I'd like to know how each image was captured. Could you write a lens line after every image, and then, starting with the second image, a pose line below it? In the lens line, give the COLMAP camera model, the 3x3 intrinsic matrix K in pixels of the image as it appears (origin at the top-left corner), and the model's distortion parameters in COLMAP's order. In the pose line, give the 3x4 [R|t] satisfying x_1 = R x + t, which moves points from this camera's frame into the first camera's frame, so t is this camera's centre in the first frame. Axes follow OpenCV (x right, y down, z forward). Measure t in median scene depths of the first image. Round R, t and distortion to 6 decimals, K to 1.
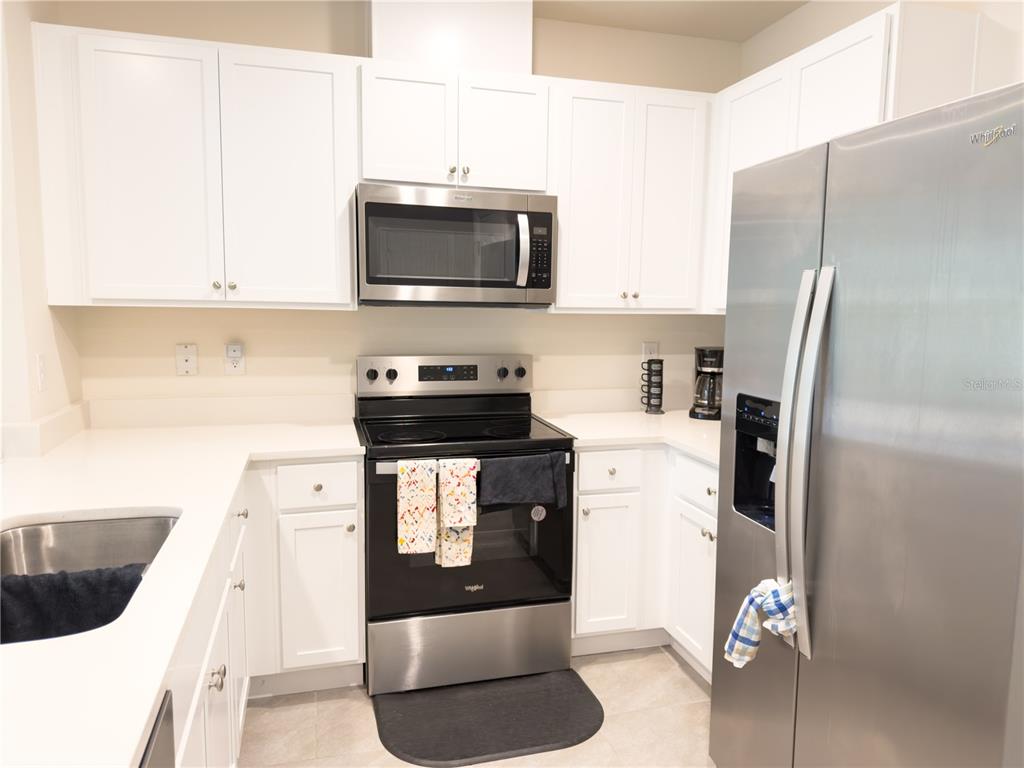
lens RADIAL K [[726.6, 0, 503.1], [0, 726.6, 391.7], [0, 0, 1]] dist [0.033280, -0.041526]
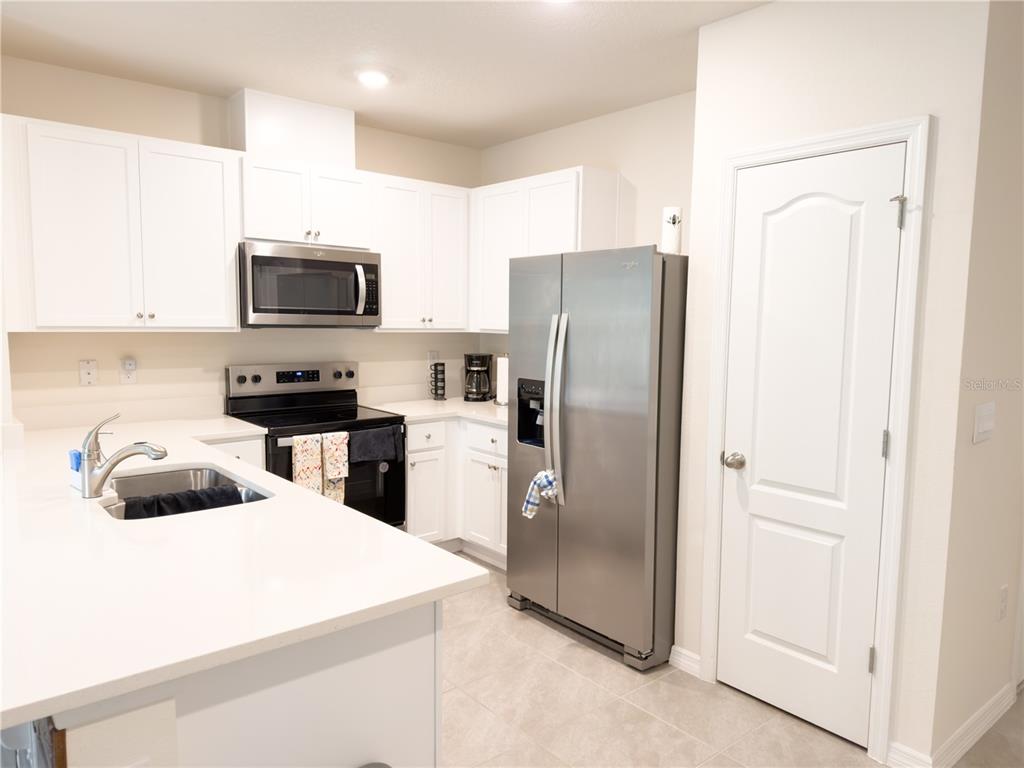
lens RADIAL K [[726.6, 0, 518.2], [0, 726.6, 390.5], [0, 0, 1]] dist [0.033280, -0.041526]
pose [[0.908796, -0.043606, 0.414955, -0.309228], [0.048326, 0.998831, -0.000877, 0.024378], [-0.414432, 0.020850, 0.909842, -0.470672]]
